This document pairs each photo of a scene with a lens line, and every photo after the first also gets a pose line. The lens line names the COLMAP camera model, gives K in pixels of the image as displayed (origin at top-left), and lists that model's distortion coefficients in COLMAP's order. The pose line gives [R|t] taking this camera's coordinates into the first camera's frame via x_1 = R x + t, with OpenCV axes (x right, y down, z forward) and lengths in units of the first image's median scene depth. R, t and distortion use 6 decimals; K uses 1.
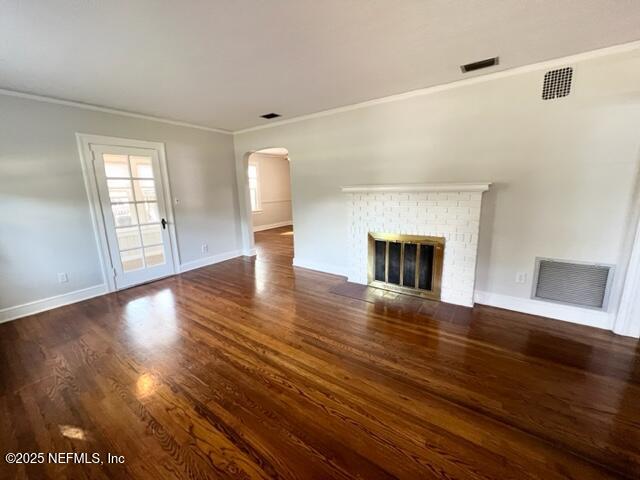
lens RADIAL K [[256.5, 0, 319.2], [0, 256.5, 238.4], [0, 0, 1]] dist [-0.002021, 0.000060]
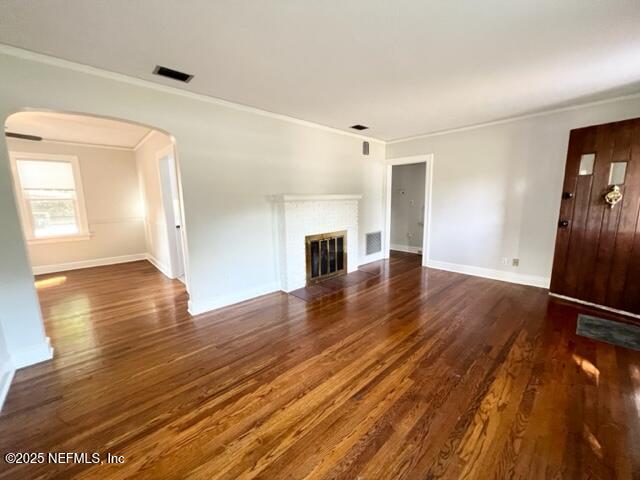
lens RADIAL K [[256.5, 0, 319.2], [0, 256.5, 238.4], [0, 0, 1]] dist [-0.002021, 0.000060]
pose [[0.202561, -0.130335, 0.970558, -1.099342], [0.202840, 0.975193, 0.088624, -0.132322], [-0.958032, 0.178916, 0.223973, 0.898364]]
